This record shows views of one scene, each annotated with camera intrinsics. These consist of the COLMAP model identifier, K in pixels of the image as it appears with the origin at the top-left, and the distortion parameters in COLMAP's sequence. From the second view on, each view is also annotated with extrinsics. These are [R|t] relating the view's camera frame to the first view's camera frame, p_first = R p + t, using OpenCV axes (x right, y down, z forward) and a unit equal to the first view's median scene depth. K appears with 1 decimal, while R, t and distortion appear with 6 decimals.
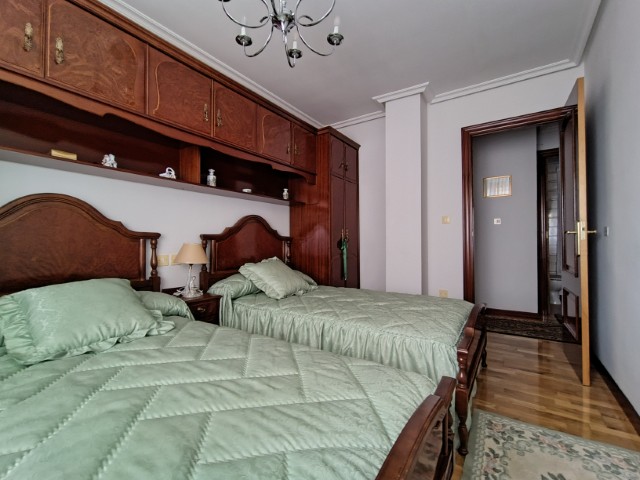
lens RADIAL K [[286.2, 0, 321.9], [0, 286.2, 238.1], [0, 0, 1]] dist [0.000369, -0.000444]
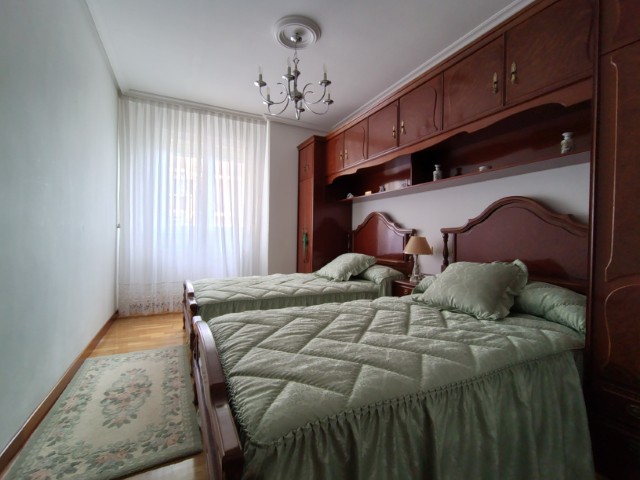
lens RADIAL K [[286.2, 0, 321.9], [0, 286.2, 238.1], [0, 0, 1]] dist [0.000369, -0.000444]
pose [[-0.483837, 0.002769, -0.875154, 0.709410], [0.004484, 0.999990, 0.000685, 0.022569], [0.875146, -0.003593, -0.483845, 1.120845]]
